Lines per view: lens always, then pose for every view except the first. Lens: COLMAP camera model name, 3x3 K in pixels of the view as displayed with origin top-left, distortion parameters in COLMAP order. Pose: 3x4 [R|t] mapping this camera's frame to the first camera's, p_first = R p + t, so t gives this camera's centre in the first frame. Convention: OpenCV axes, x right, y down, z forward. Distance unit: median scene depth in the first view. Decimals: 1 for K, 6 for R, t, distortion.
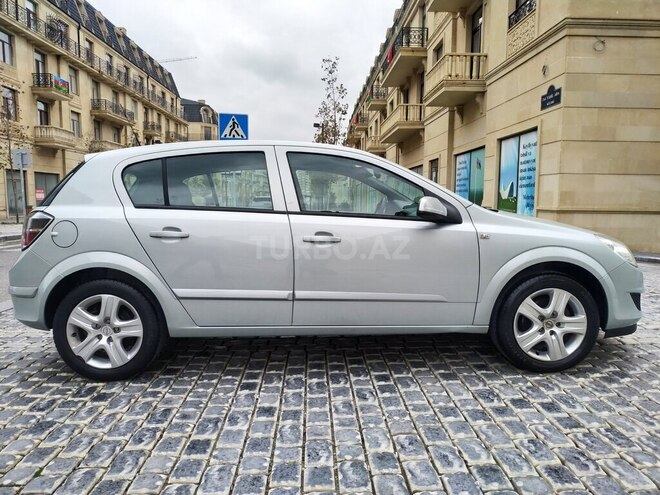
lens RADIAL K [[474.4, 0, 328.4], [0, 474.4, 253.1], [0, 0, 1]] dist [-0.002005, -0.005689]
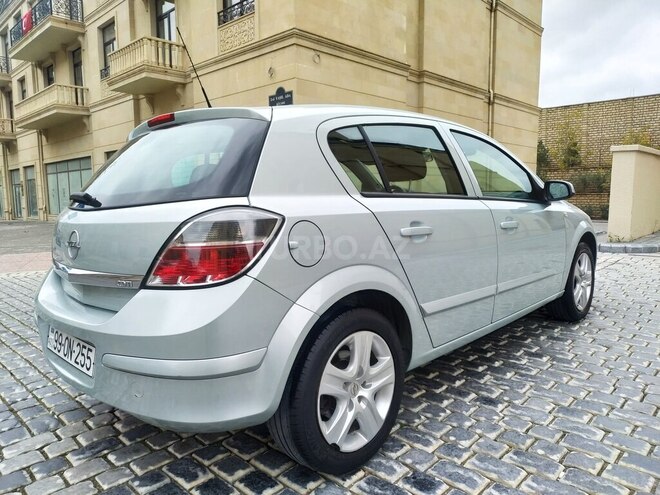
lens RADIAL K [[476.2, 0, 330.0], [0, 476.2, 250.7], [0, 0, 1]] dist [-0.003175, -0.004542]
pose [[0.715645, -0.097502, 0.691625, -0.124965], [0.096588, 0.994510, 0.040258, -0.006925], [-0.691754, 0.037992, 0.721134, 0.075640]]
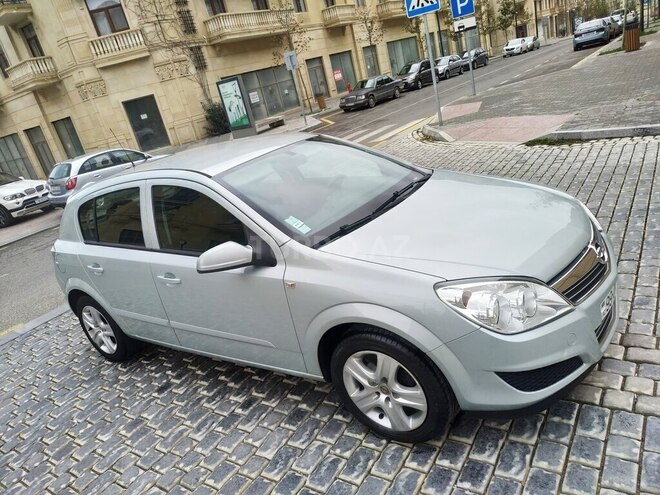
lens RADIAL K [[476.2, 0, 330.0], [0, 476.2, 250.7], [0, 0, 1]] dist [-0.003175, -0.004542]
pose [[0.783647, 0.029503, -0.620505, 0.122960], [0.170482, 0.950306, 0.260489, -0.040682], [0.597355, -0.309916, 0.739675, 0.060642]]
